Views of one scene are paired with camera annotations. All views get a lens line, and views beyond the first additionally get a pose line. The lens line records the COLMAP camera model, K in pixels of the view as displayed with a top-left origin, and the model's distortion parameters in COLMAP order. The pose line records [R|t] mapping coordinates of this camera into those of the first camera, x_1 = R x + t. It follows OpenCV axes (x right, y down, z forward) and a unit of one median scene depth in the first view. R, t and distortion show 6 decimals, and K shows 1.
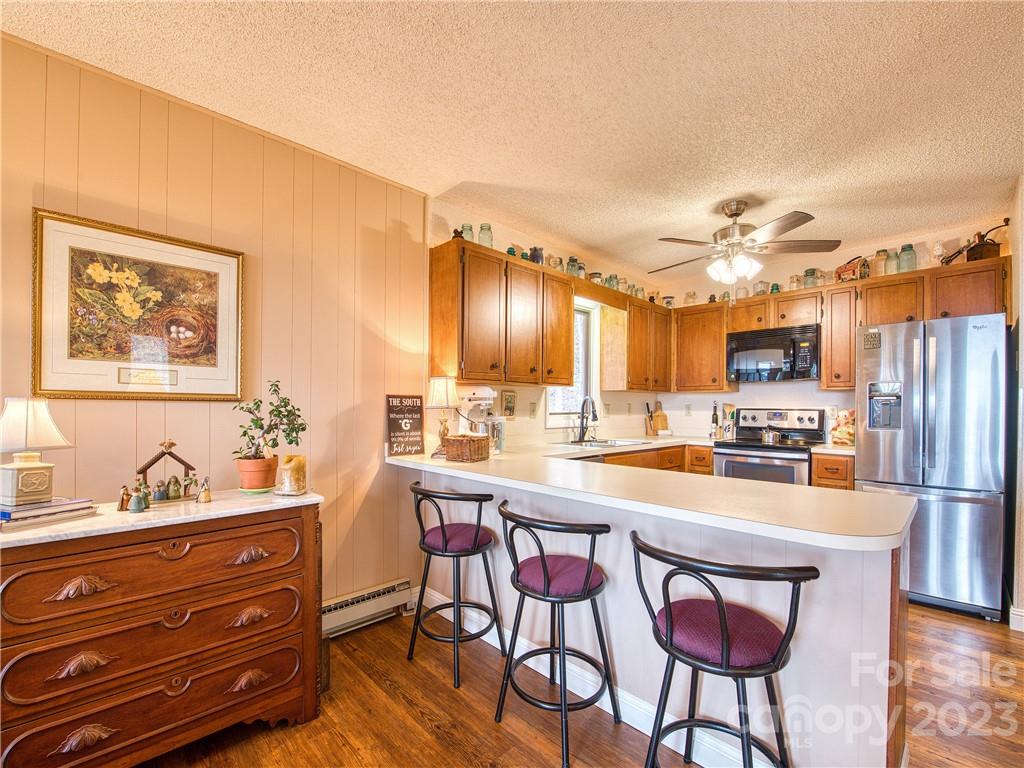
lens RADIAL K [[465.2, 0, 476.9], [0, 465.2, 404.8], [0, 0, 1]] dist [-0.003627, -0.000899]
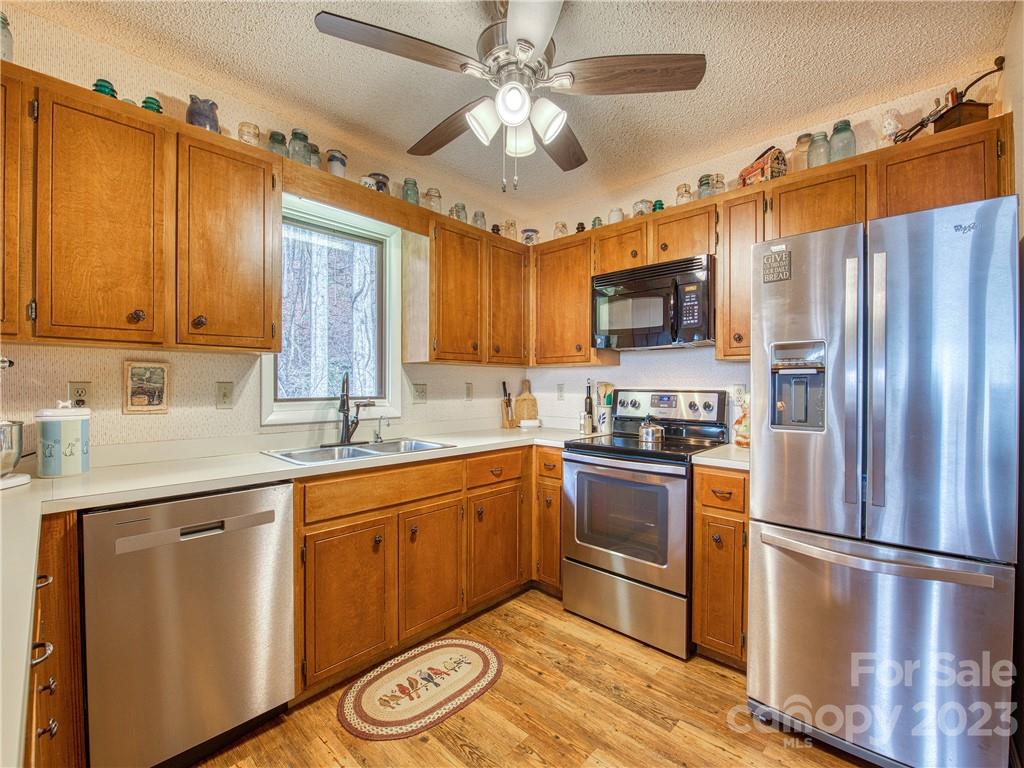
lens RADIAL K [[440.8, 0, 513.2], [0, 440.8, 385.2], [0, 0, 1]] dist [-0.007513, -0.000673]
pose [[0.997498, -0.003199, 0.070624, 0.408248], [0.003022, 0.999992, 0.002615, -0.000664], [-0.070632, -0.002395, 0.997500, 0.407738]]
